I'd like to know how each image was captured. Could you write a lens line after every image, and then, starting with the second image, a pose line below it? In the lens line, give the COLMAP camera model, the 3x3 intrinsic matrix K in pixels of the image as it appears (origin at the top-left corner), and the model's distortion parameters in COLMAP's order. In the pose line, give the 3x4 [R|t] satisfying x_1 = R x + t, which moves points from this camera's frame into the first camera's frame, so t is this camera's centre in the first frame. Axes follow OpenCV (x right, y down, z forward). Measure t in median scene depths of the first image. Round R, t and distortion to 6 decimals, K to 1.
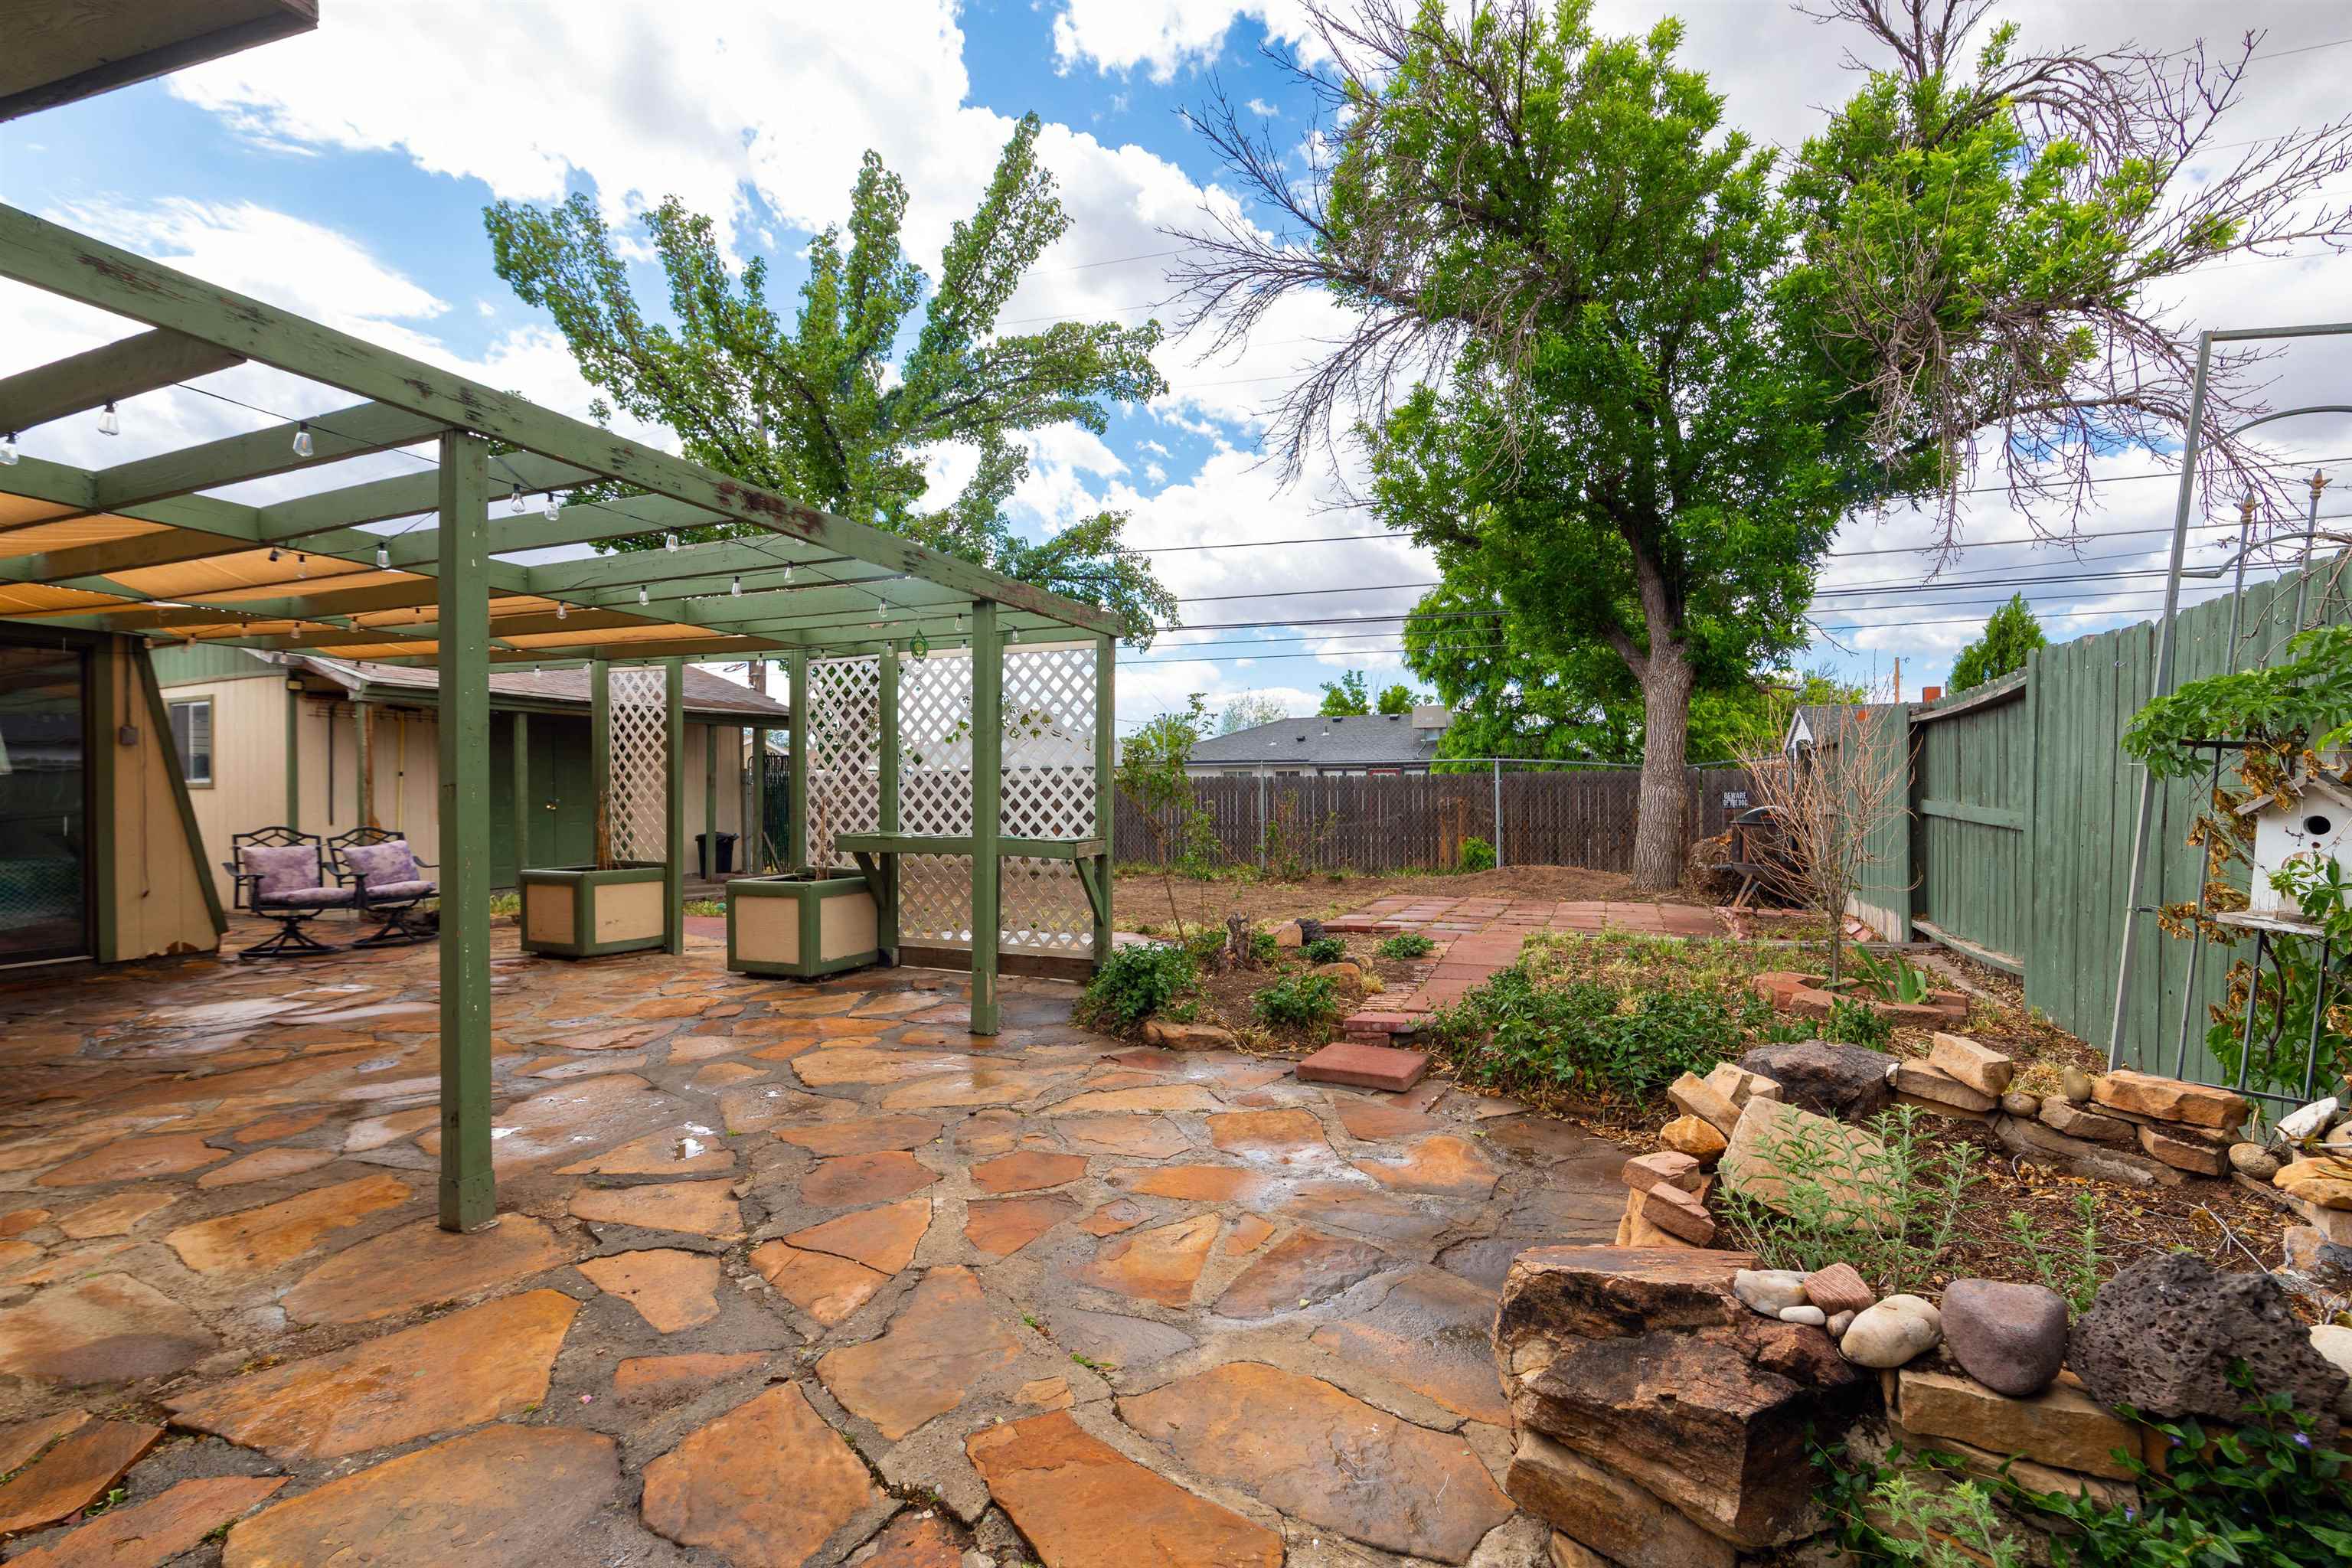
lens RADIAL K [[1026.5, 0, 1189.6], [0, 1026.5, 794.2], [0, 0, 1]] dist [0.000194, 0.000021]
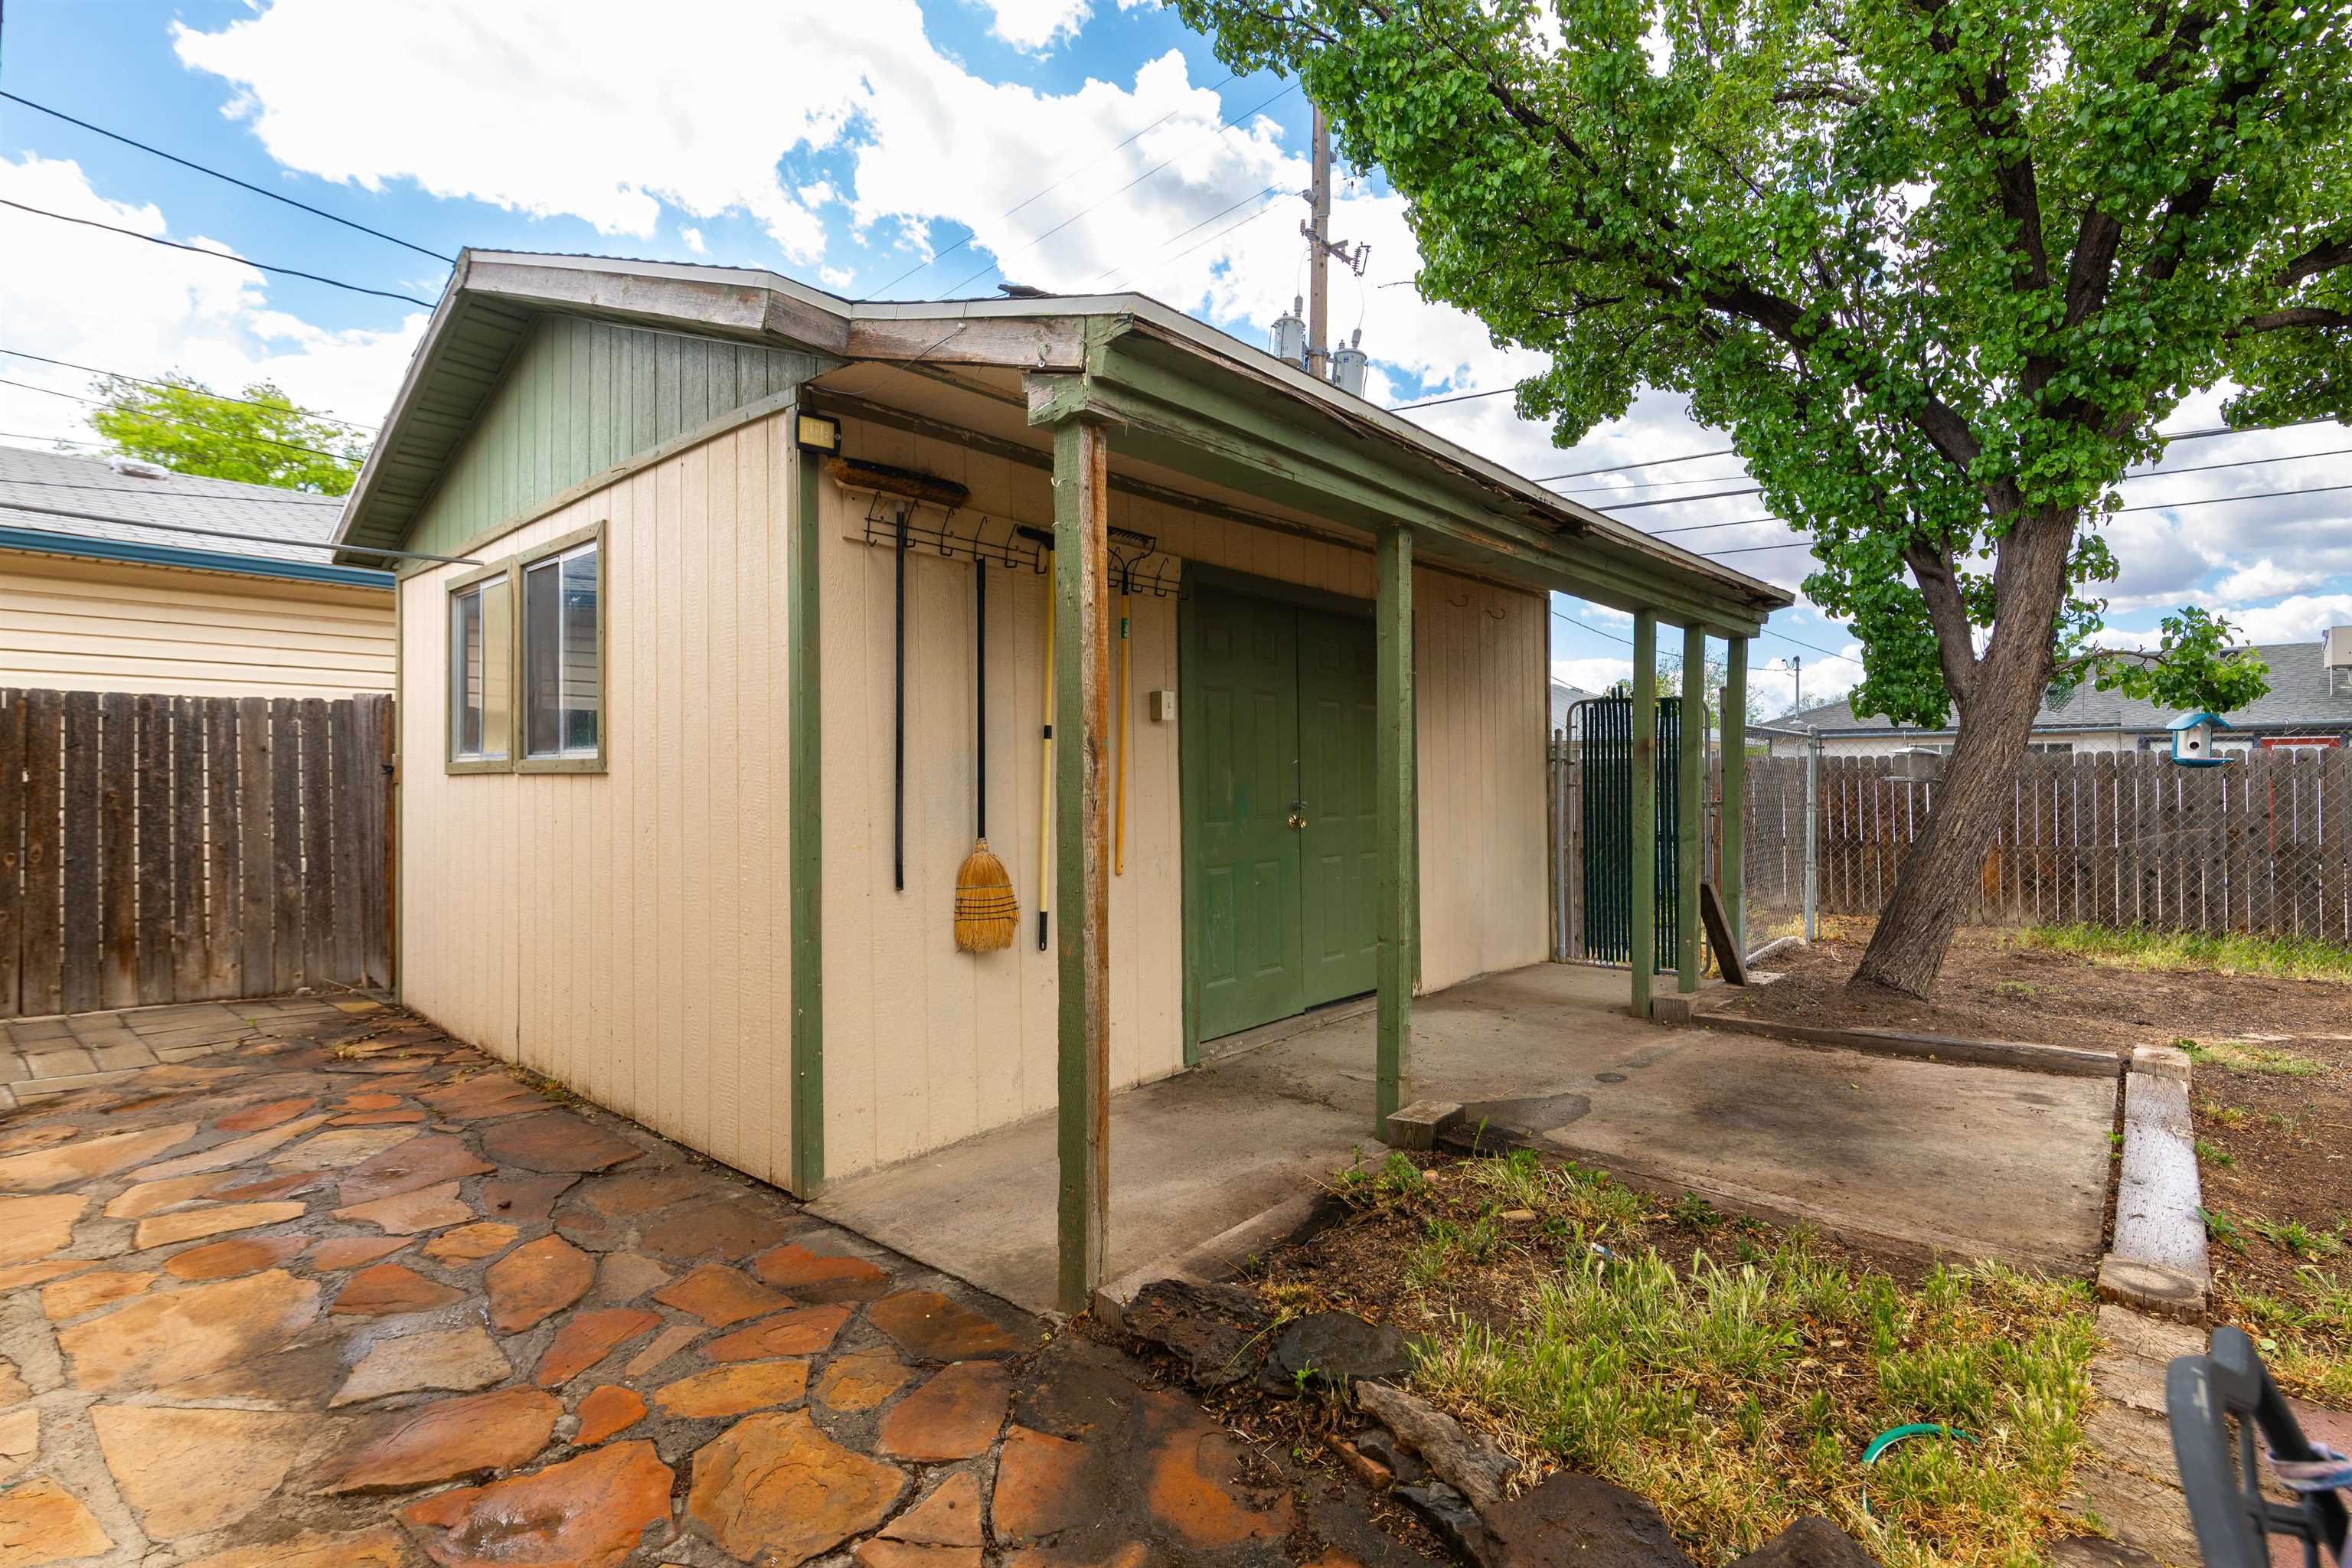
lens RADIAL K [[1131.2, 0, 1182.7], [0, 1131.2, 767.4], [0, 0, 1]] dist [0.001484, 0.000440]
pose [[0.951439, 0.001916, -0.307833, -0.890217], [-0.003991, 0.999973, -0.006110, -0.009426], [0.307813, 0.007042, 0.951421, 0.958800]]
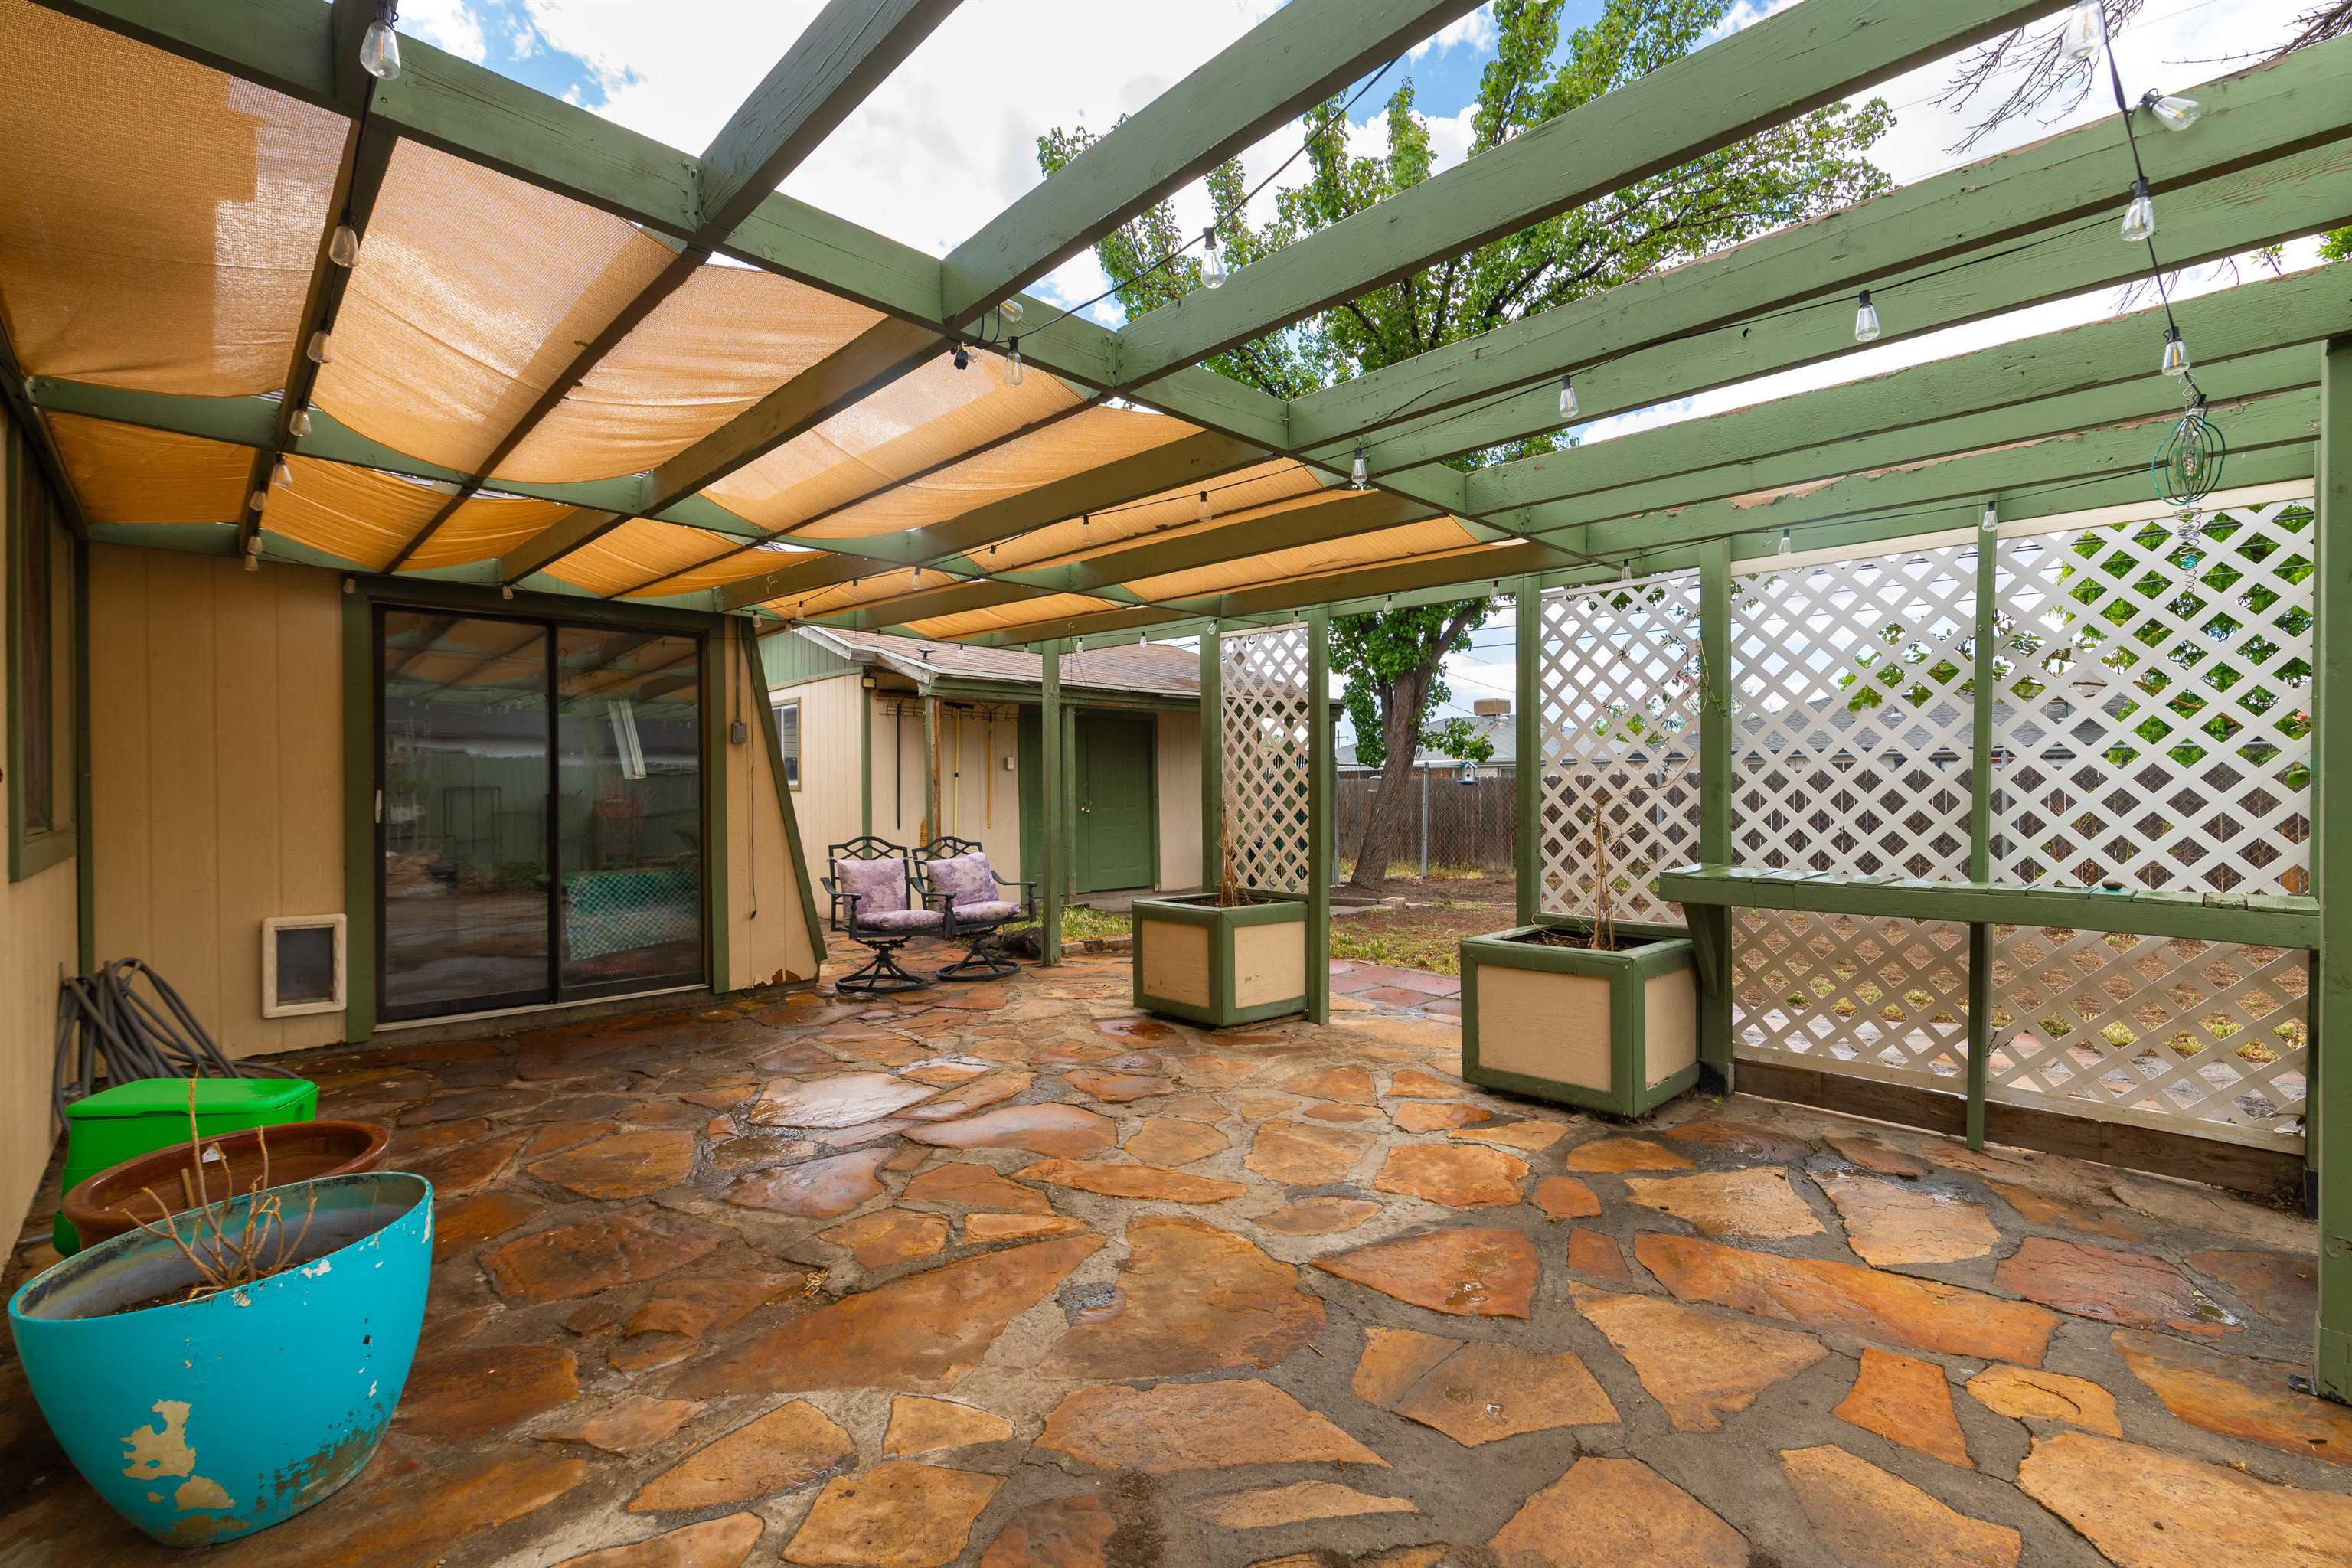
lens RADIAL K [[1026.5, 0, 1186.8], [0, 1026.5, 793.5], [0, 0, 1]] dist [0.000194, 0.000021]
pose [[0.926818, -0.000837, -0.375511, -0.319676], [0.001117, 0.999999, 0.000530, -0.004978], [0.375510, -0.000911, 0.926818, 0.302886]]
